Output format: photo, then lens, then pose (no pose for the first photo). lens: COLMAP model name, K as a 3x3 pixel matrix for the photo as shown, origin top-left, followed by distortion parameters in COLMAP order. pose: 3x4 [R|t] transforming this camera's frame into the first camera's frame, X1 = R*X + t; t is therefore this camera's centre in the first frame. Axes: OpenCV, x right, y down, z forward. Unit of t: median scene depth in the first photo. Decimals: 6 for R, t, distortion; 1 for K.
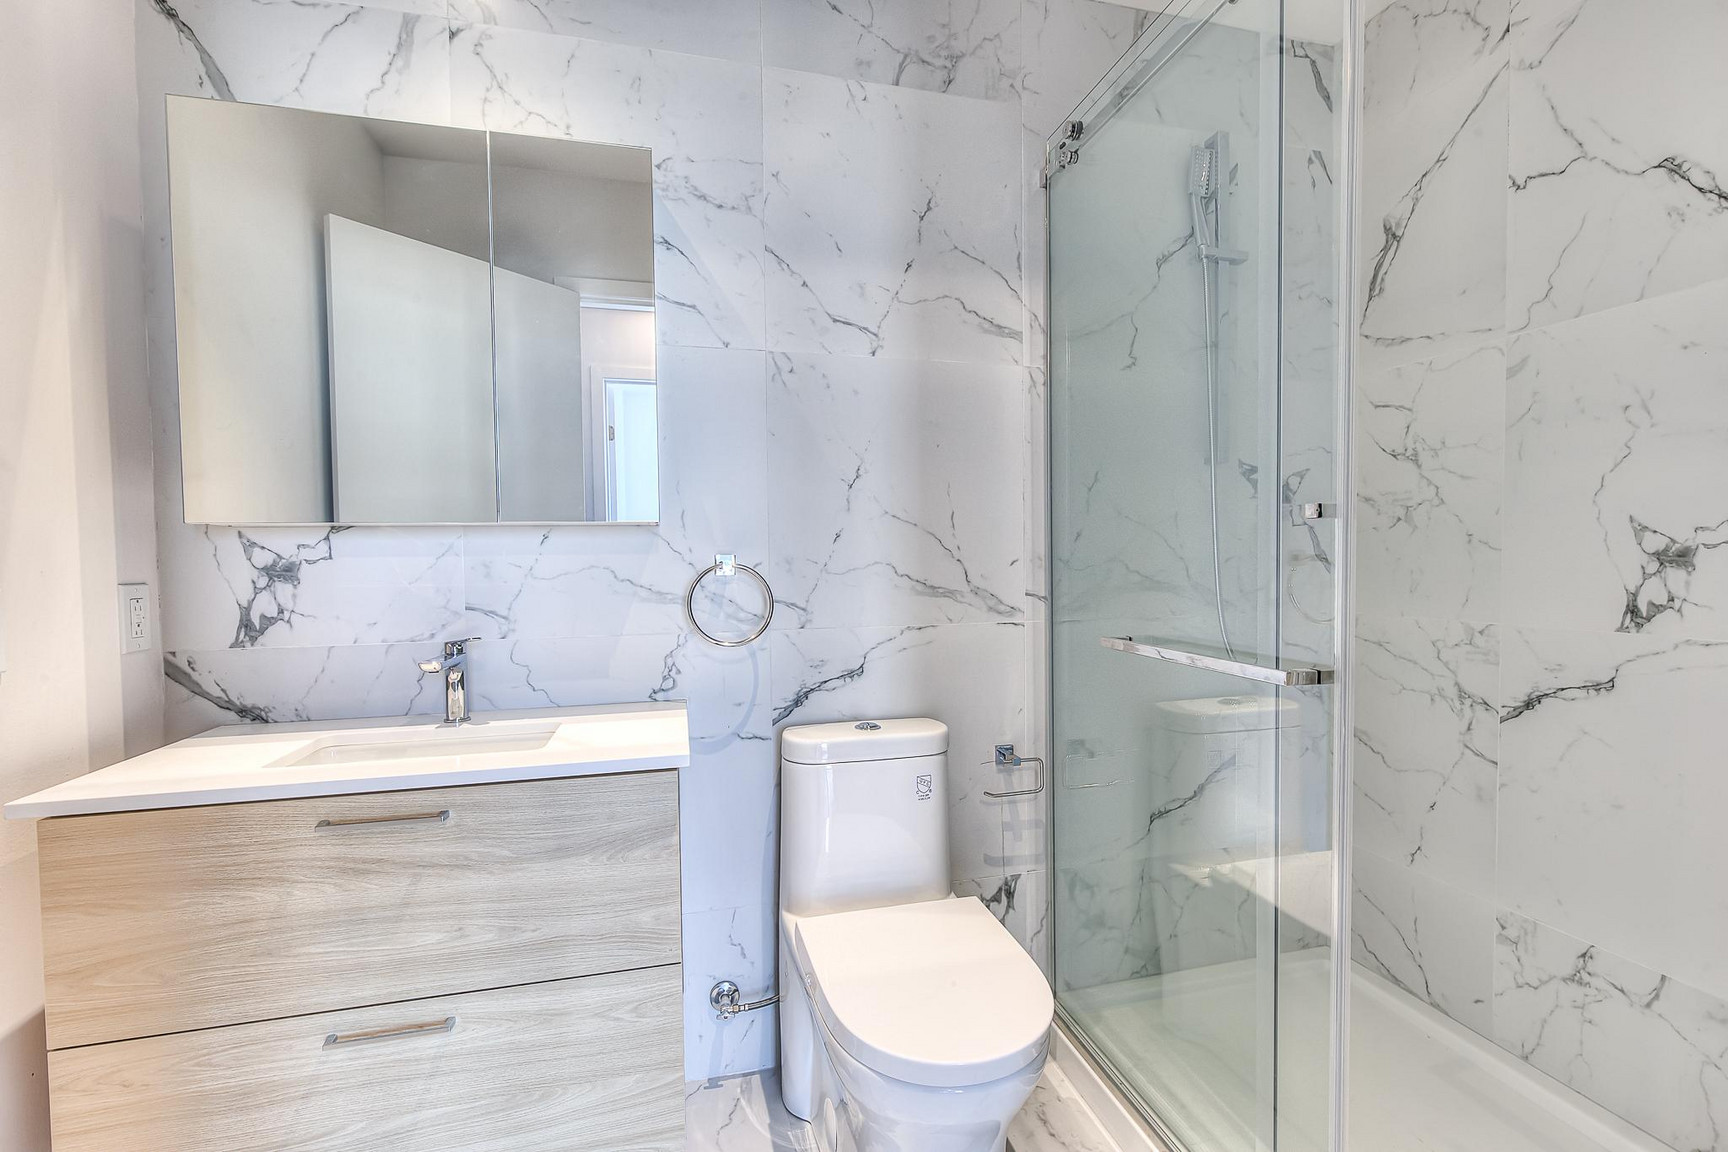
lens RADIAL K [[789.6, 0, 881.3], [0, 789.6, 583.8], [0, 0, 1]] dist [0.003337, -0.000441]
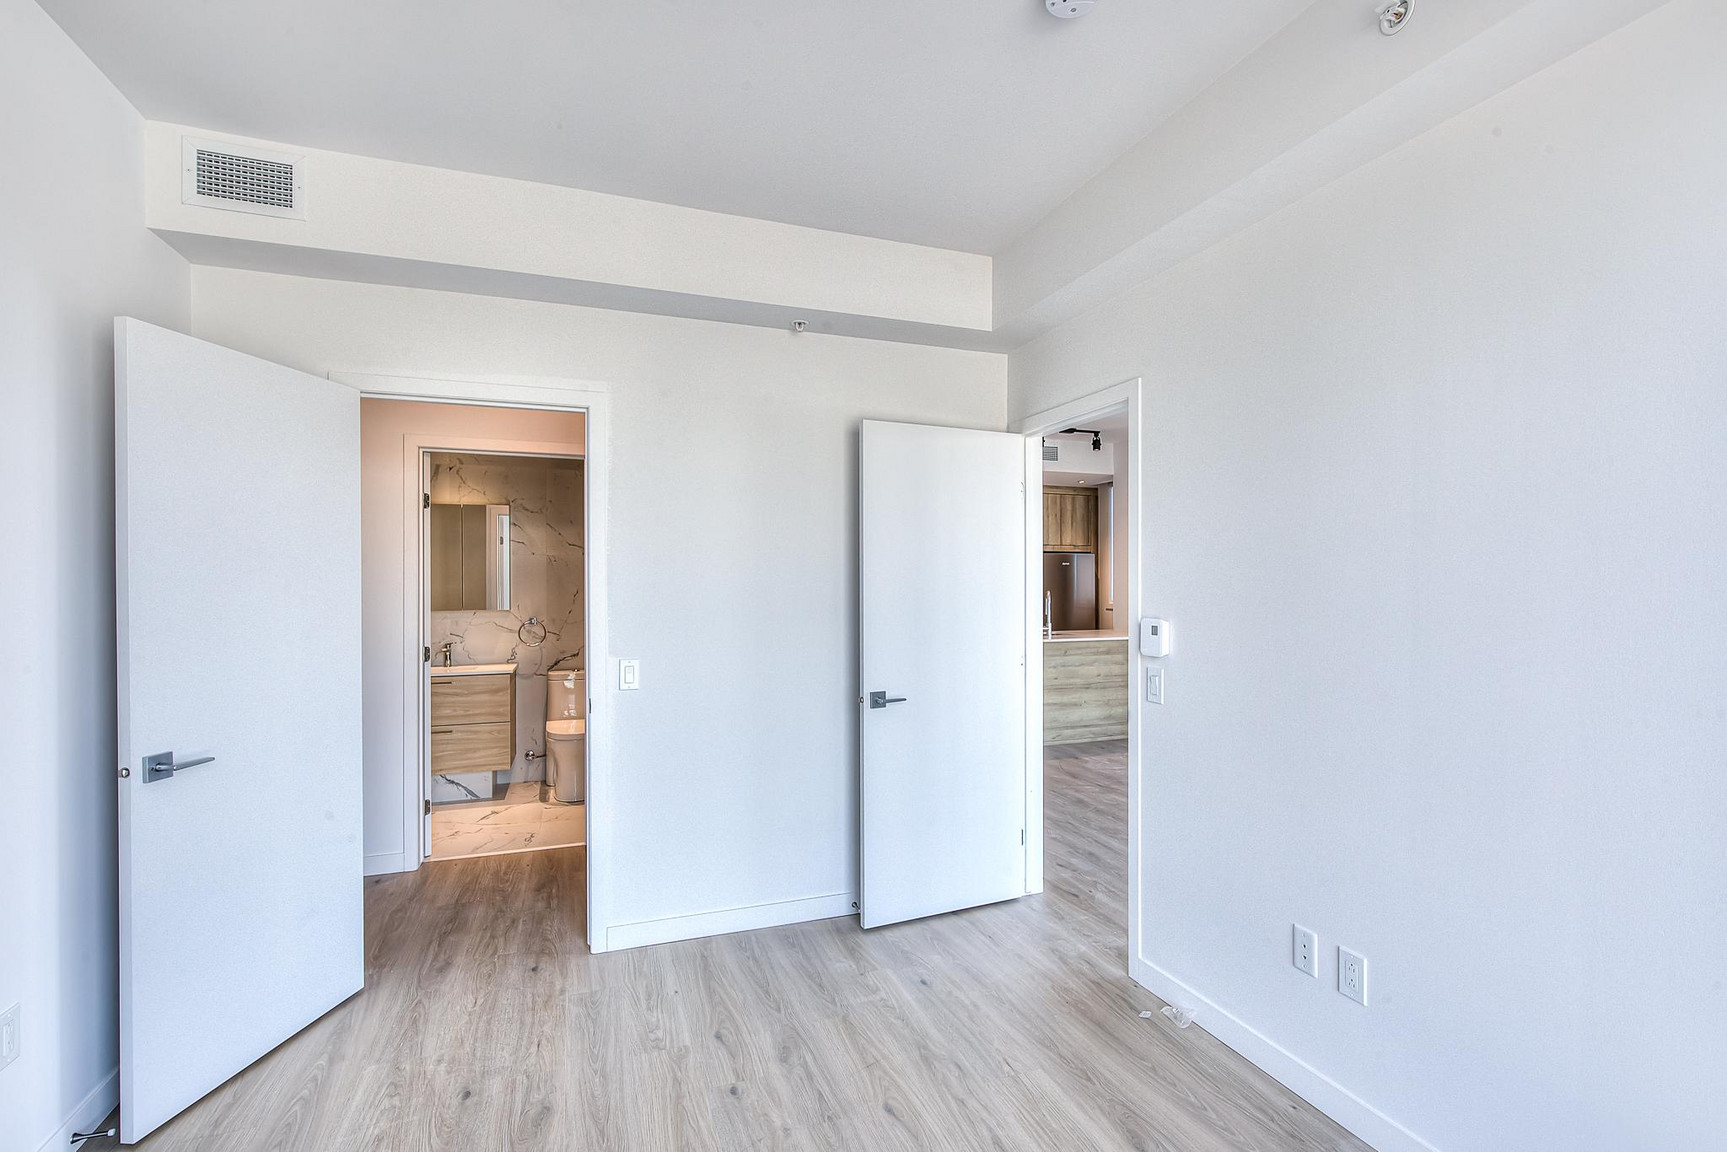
lens RADIAL K [[789.2, 0, 871.6], [0, 789.2, 583.4], [0, 0, 1]] dist [0.003337, -0.000441]
pose [[0.994332, 0.008809, 0.105955, 0.853147], [-0.005163, 0.999386, -0.034644, -0.073721], [-0.106195, 0.033900, 0.993767, -2.399475]]
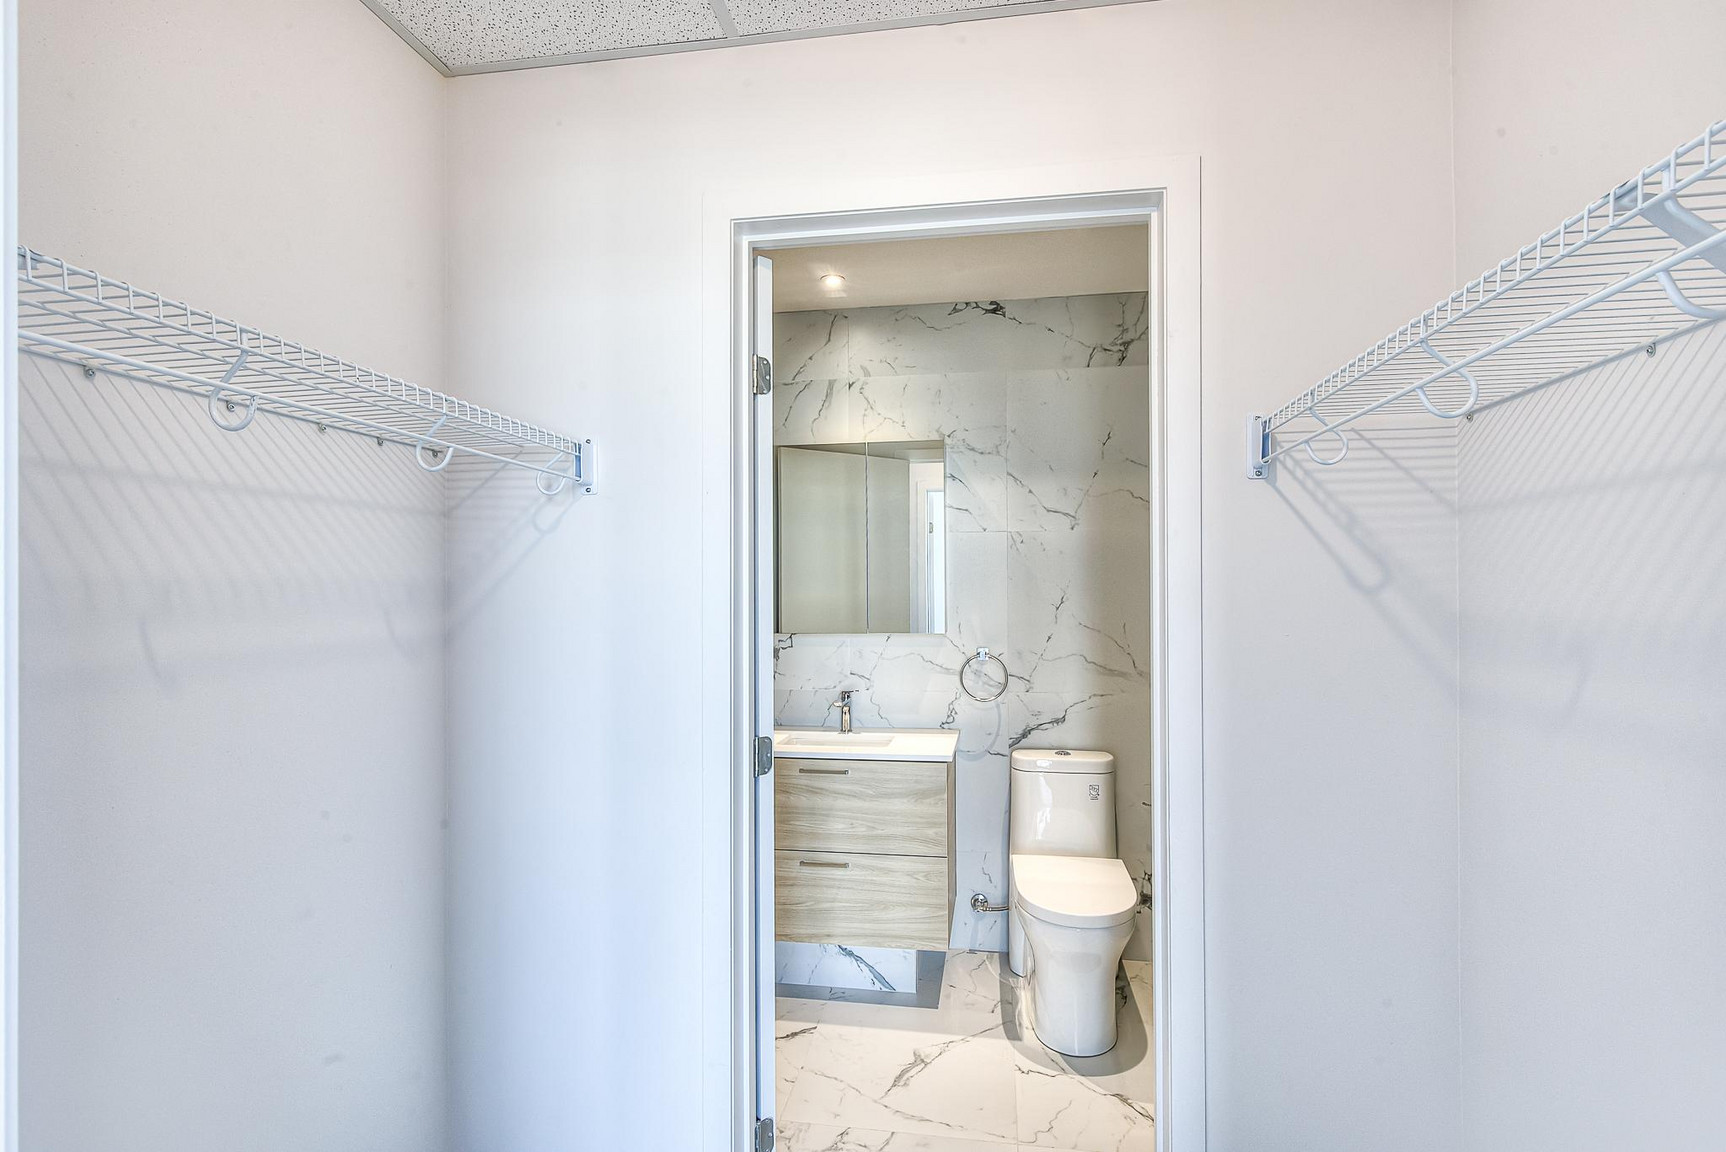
lens RADIAL K [[788.7, 0, 879.6], [0, 788.7, 593.6], [0, 0, 1]] dist [0.003337, -0.000441]
pose [[0.919885, 0.005950, -0.392142, 0.283274], [-0.017330, 0.999525, -0.025488, -0.110740], [0.391804, 0.030242, 0.919551, -0.717215]]
